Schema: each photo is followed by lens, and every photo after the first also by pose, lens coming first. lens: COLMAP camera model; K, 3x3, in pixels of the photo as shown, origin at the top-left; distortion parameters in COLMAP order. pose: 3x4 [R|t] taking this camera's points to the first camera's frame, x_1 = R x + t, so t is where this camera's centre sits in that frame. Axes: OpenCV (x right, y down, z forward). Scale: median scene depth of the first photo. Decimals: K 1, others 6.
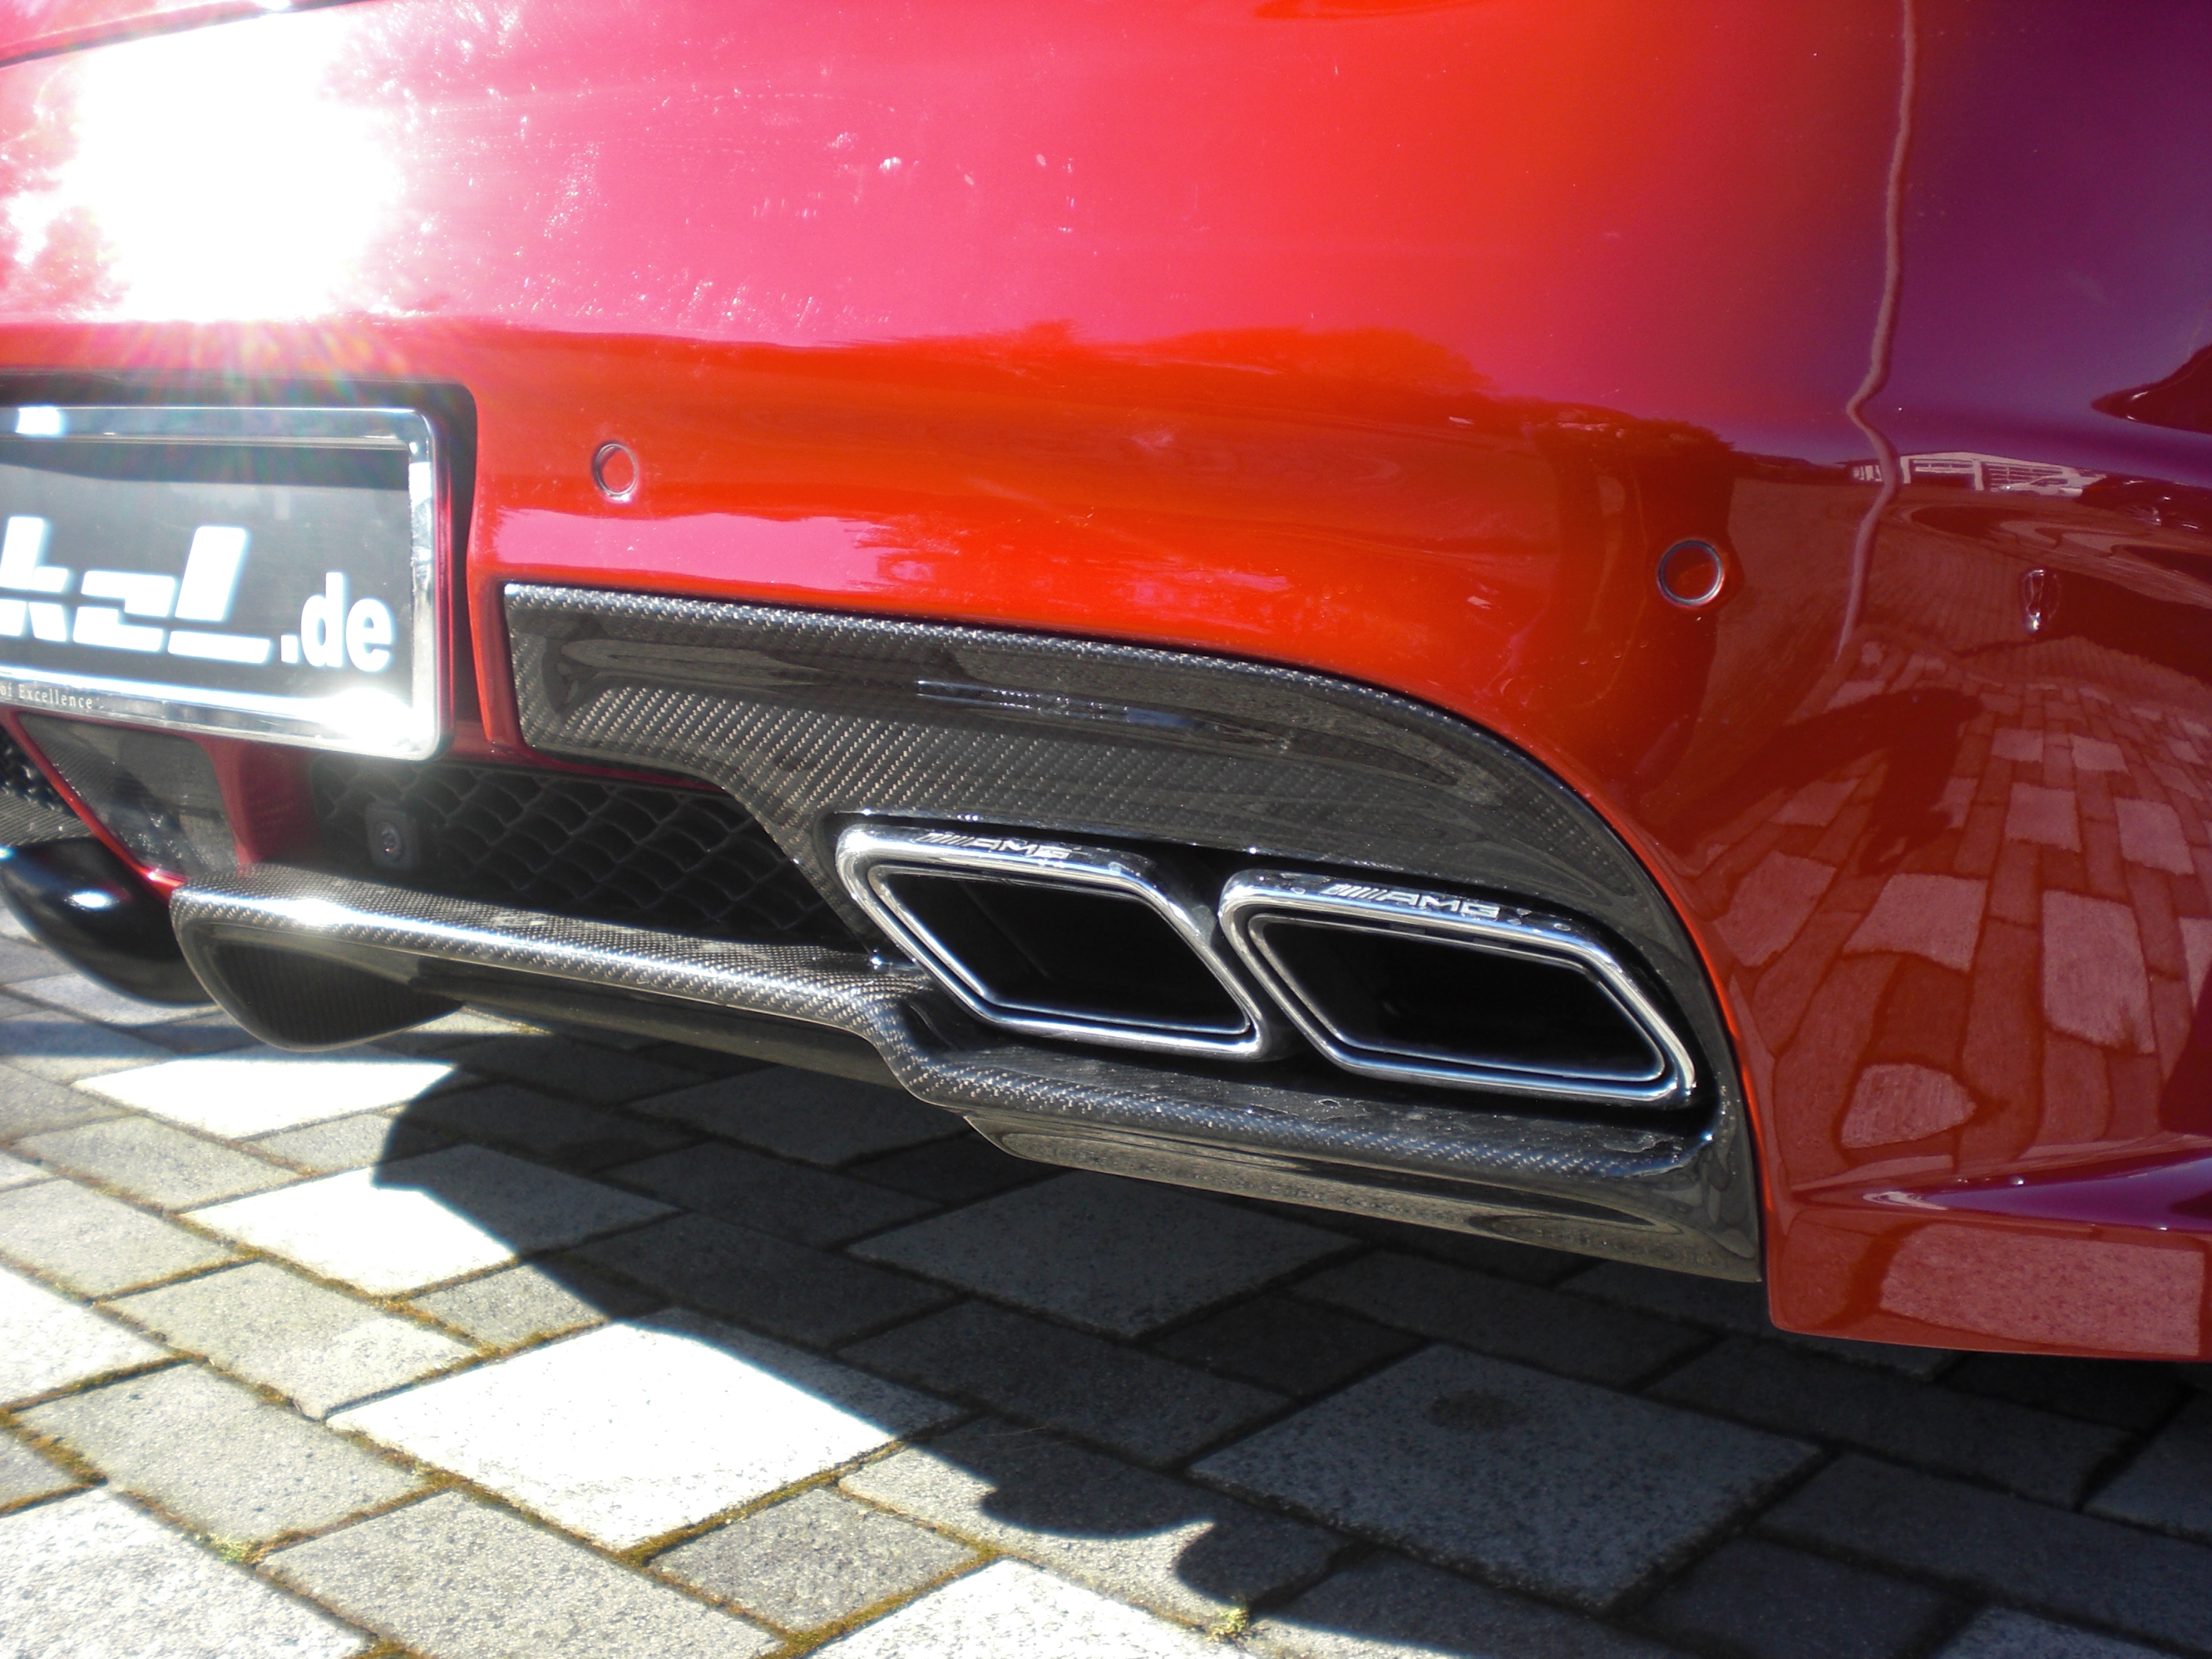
lens RADIAL K [[2506.7, 0, 1106.0], [0, 2506.7, 829.5], [0, 0, 1]] dist [-0.080519, -0.150701]
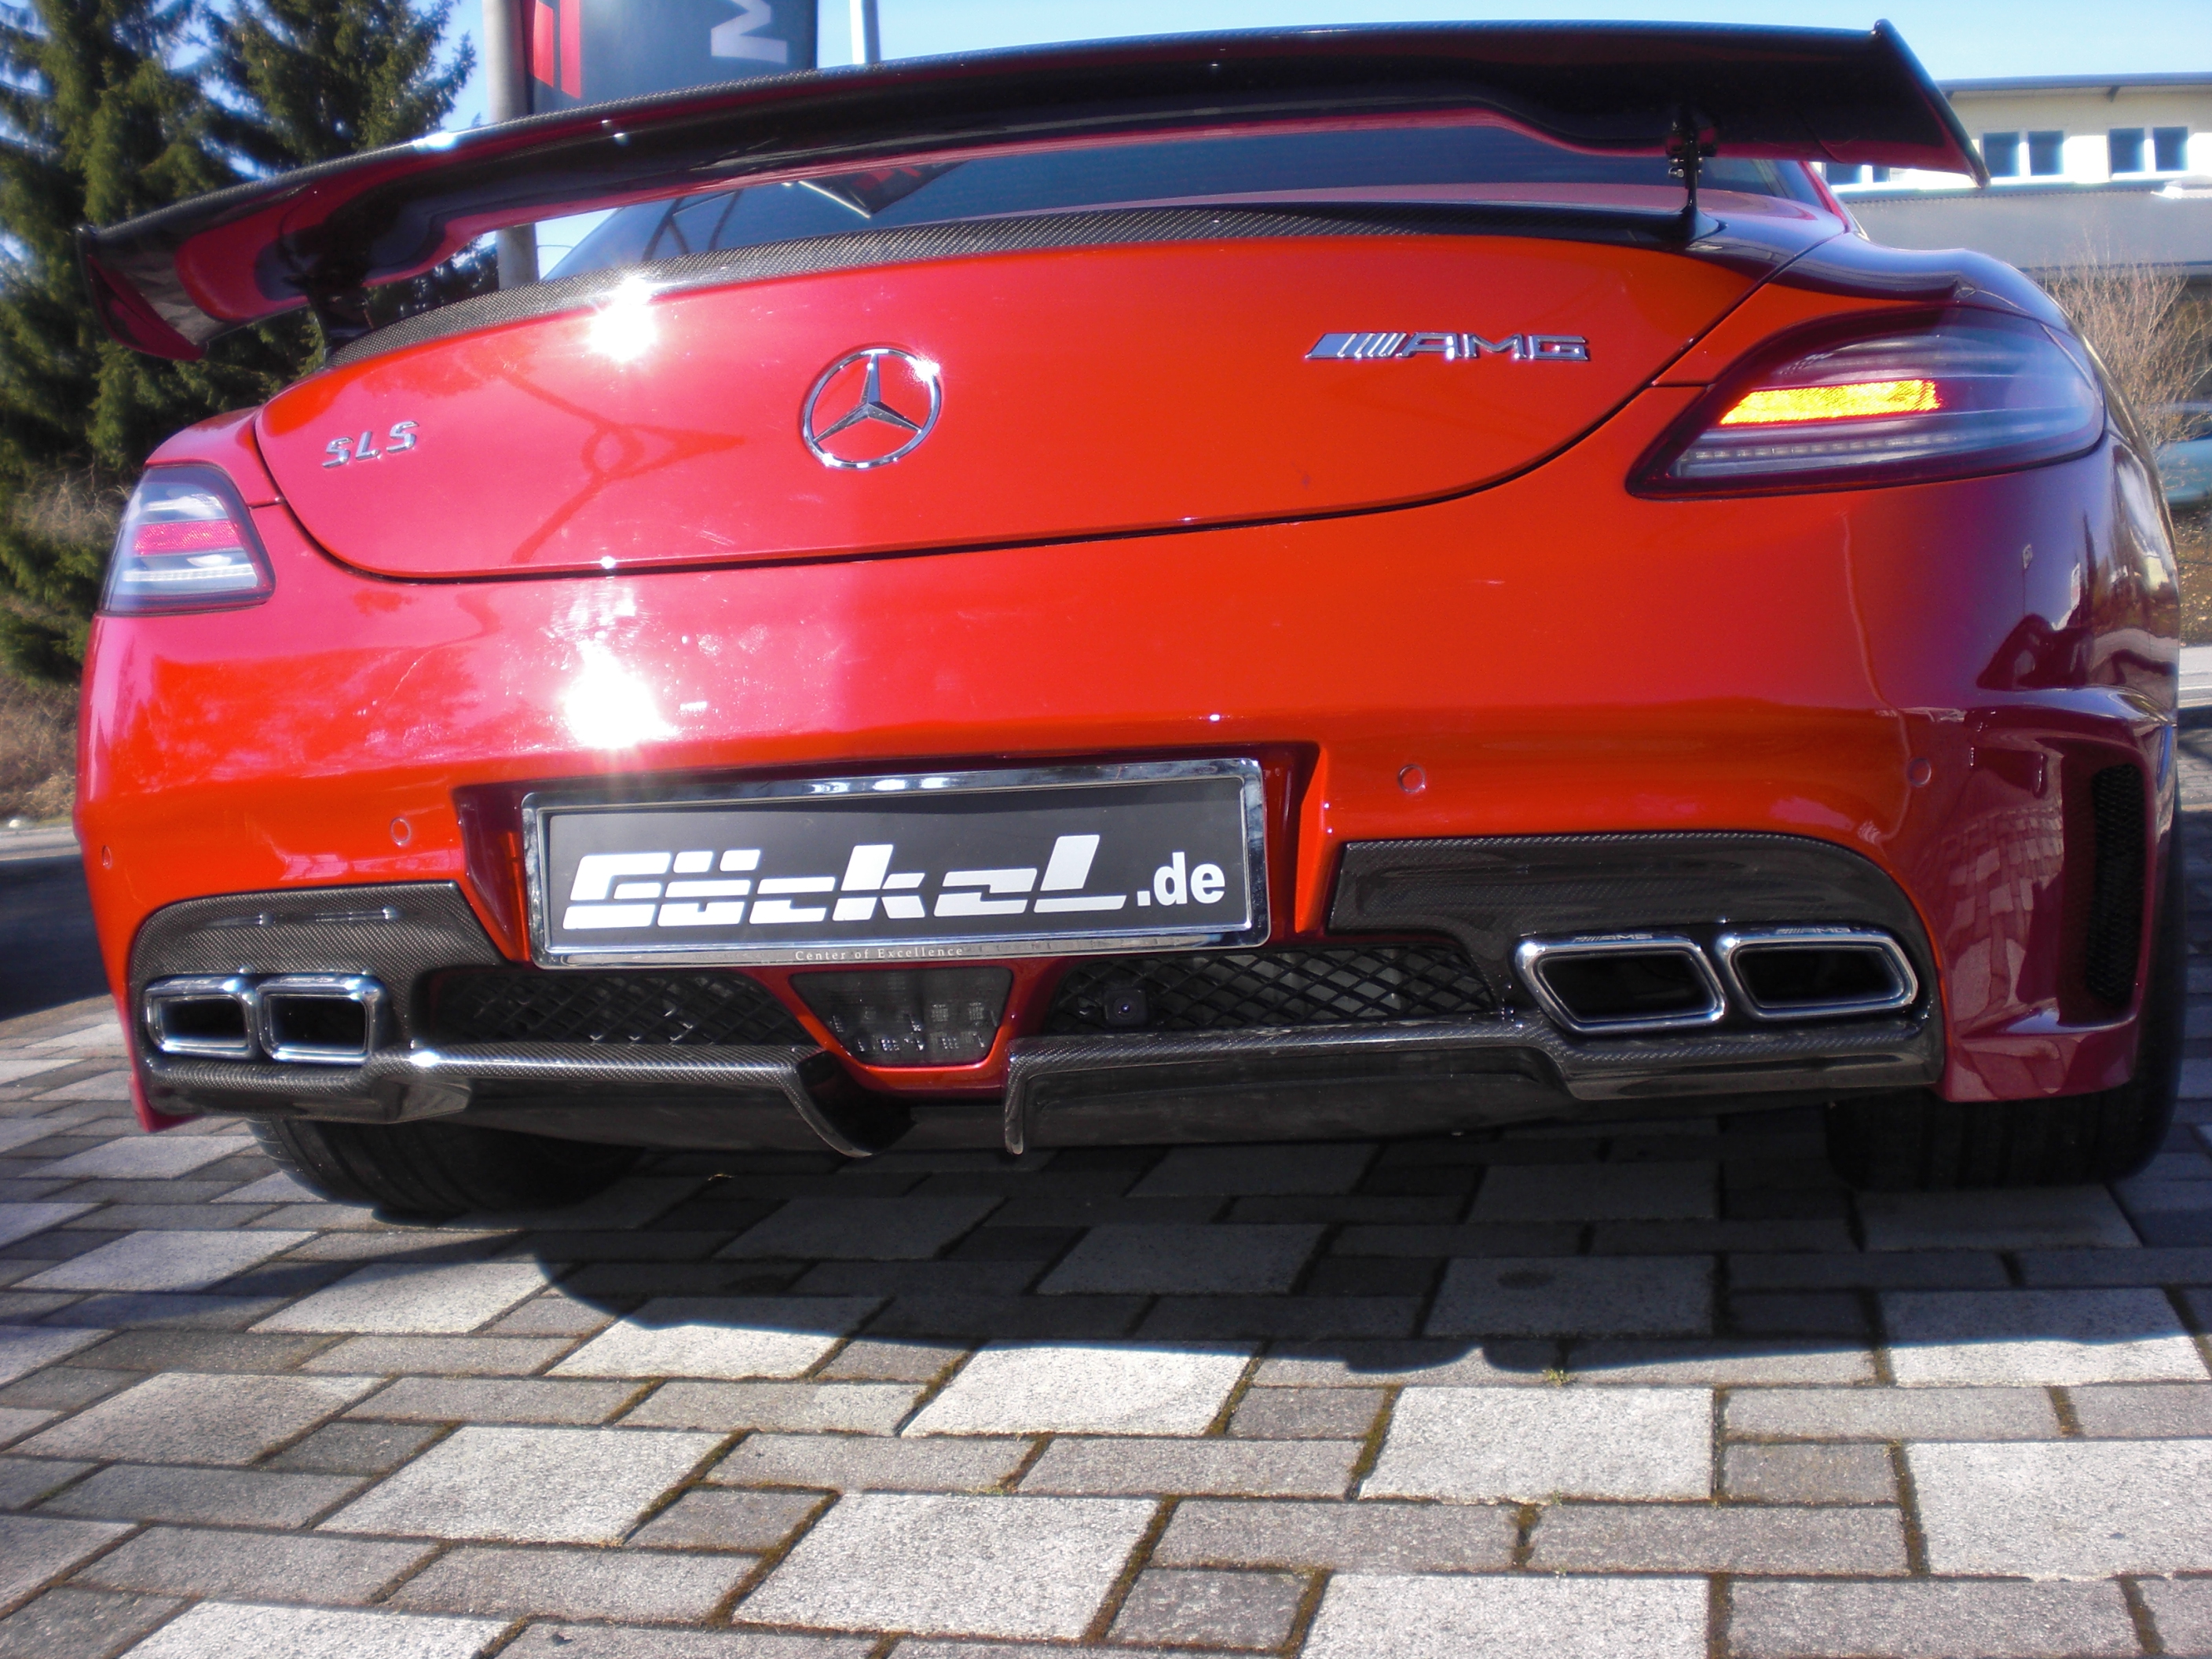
lens RADIAL K [[2498.2, 0, 1113.1], [0, 2498.2, 839.9], [0, 0, 1]] dist [-0.065139, -0.191288]
pose [[0.894075, -0.118237, 0.432031, -0.870573], [0.149642, 0.987959, -0.039299, -0.037137], [-0.422182, 0.099786, 0.901002, -0.463715]]
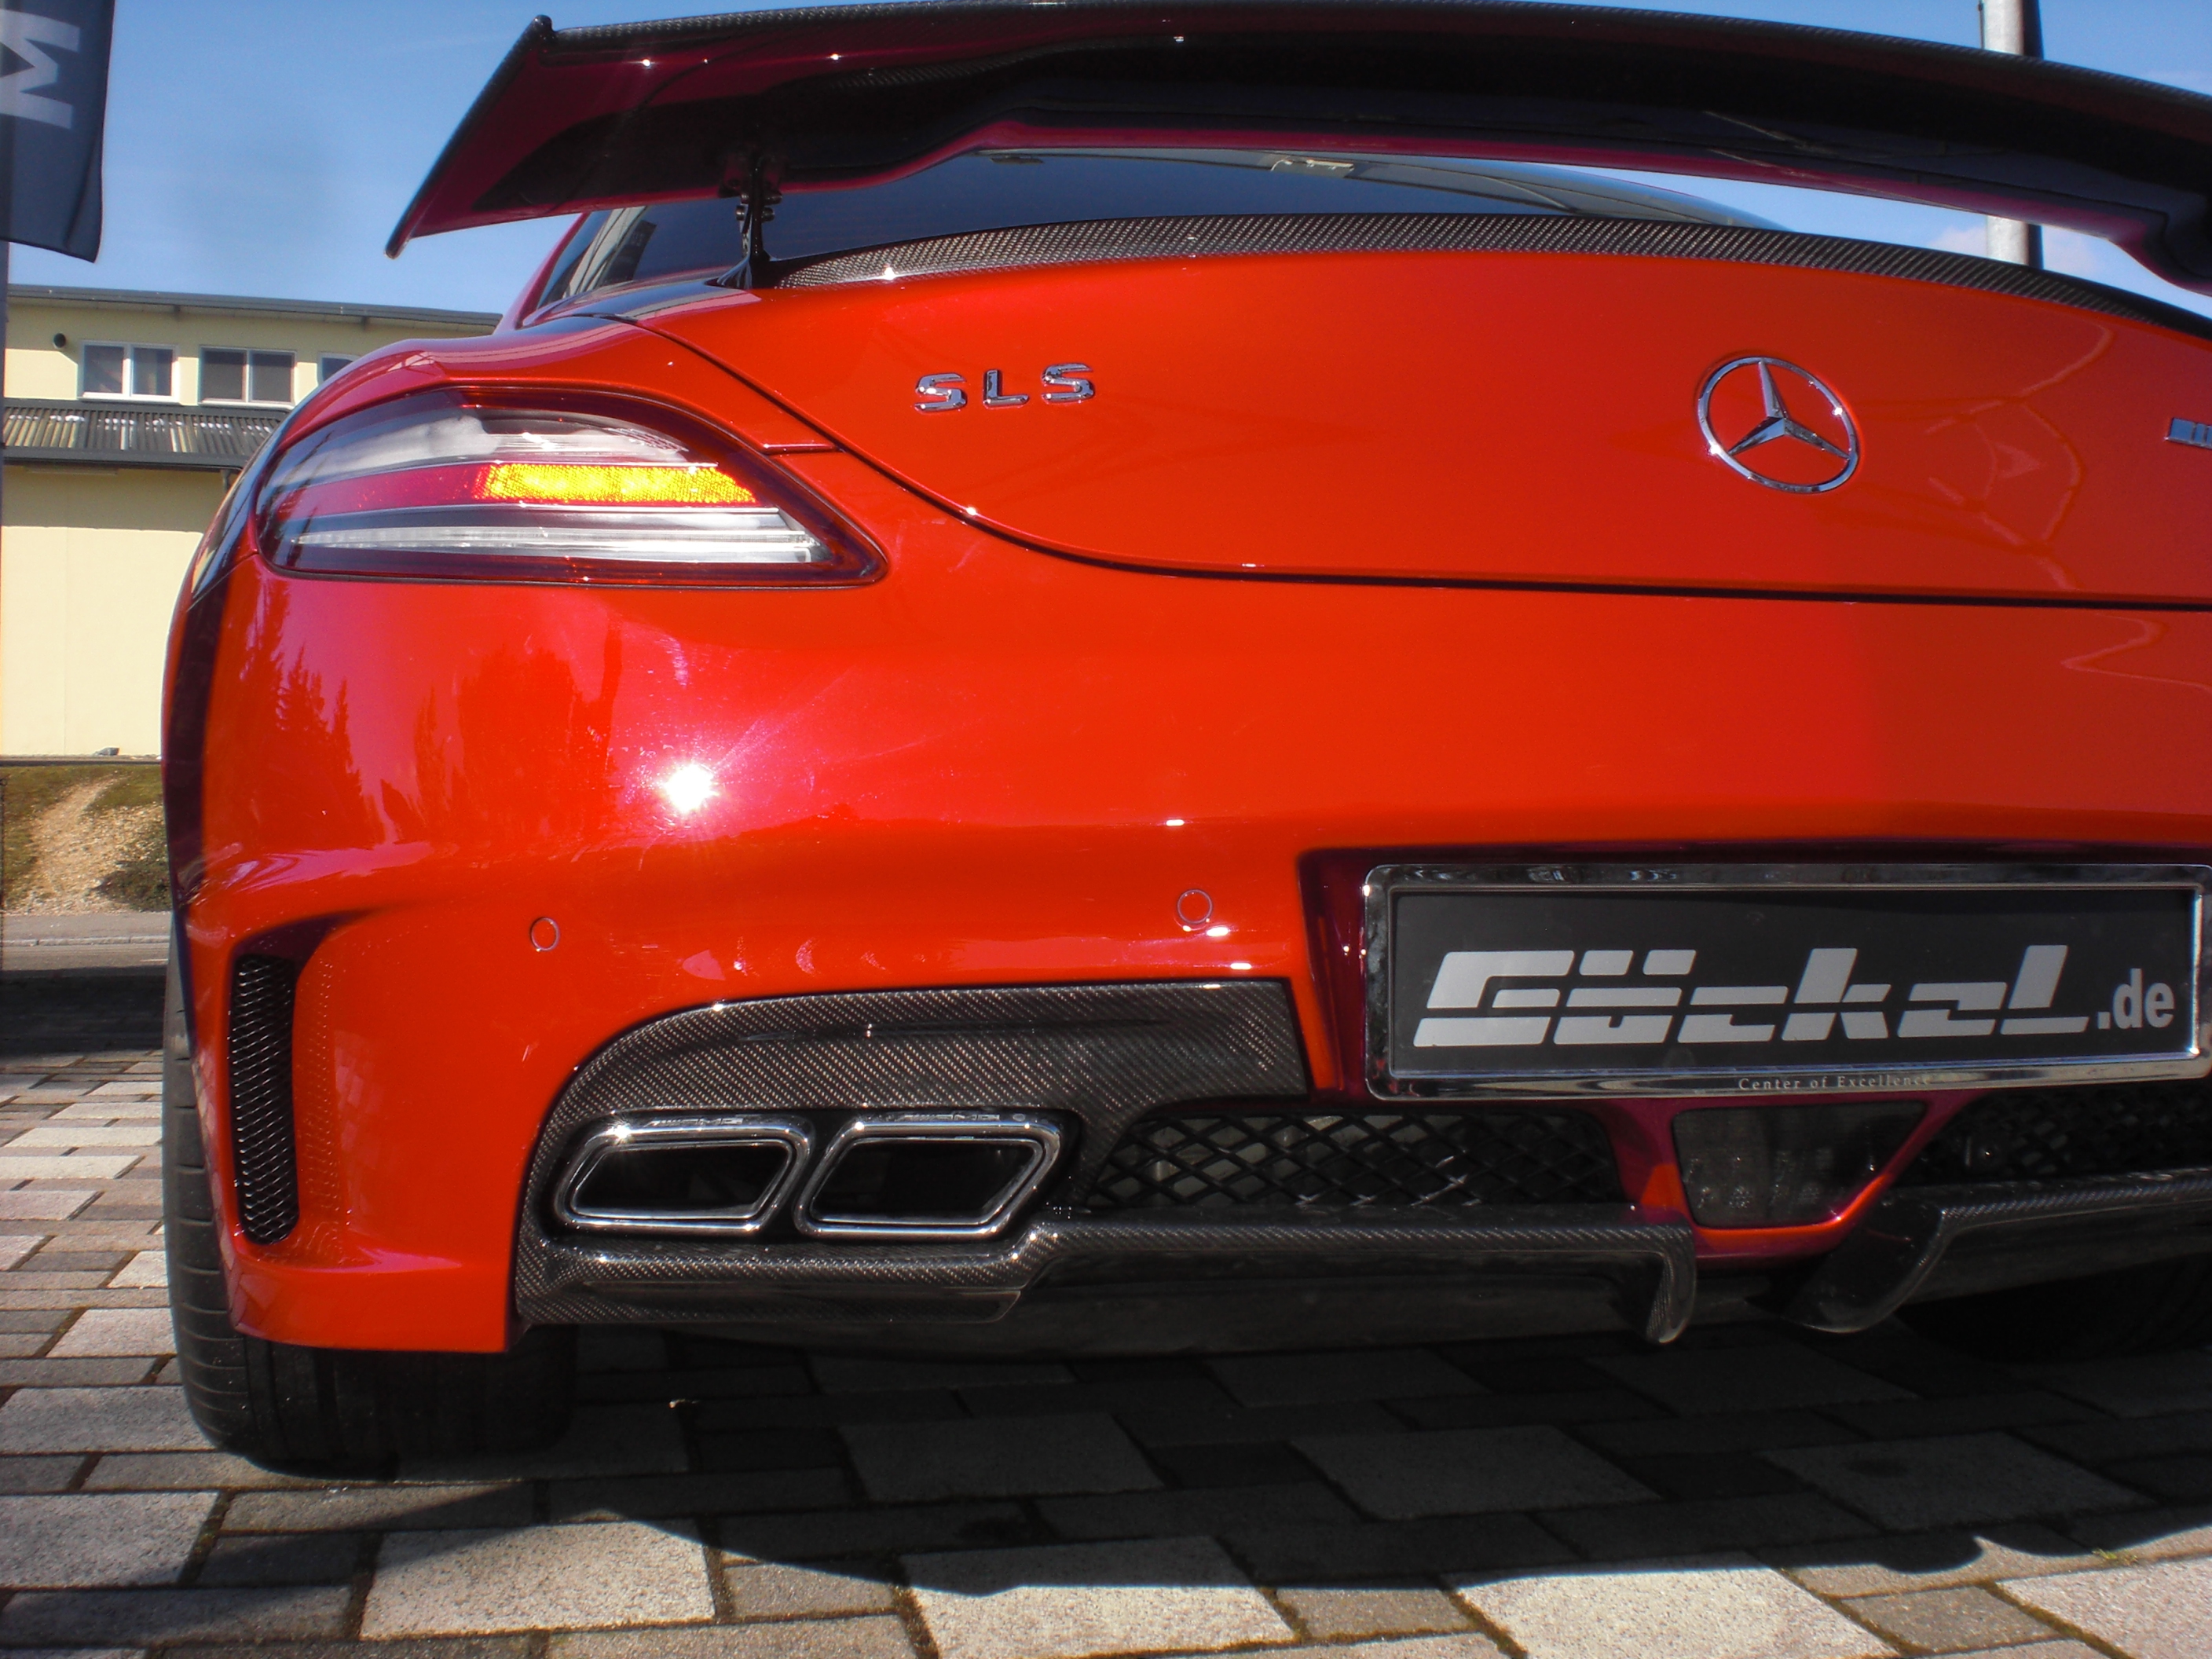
lens RADIAL K [[2498.2, 0, 1113.1], [0, 2498.2, 839.9], [0, 0, 1]] dist [-0.065139, -0.191288]
pose [[0.616260, -0.029973, 0.786972, -1.486010], [0.129234, 0.989578, -0.063511, -0.129990], [-0.776867, 0.140843, 0.613711, 0.415841]]
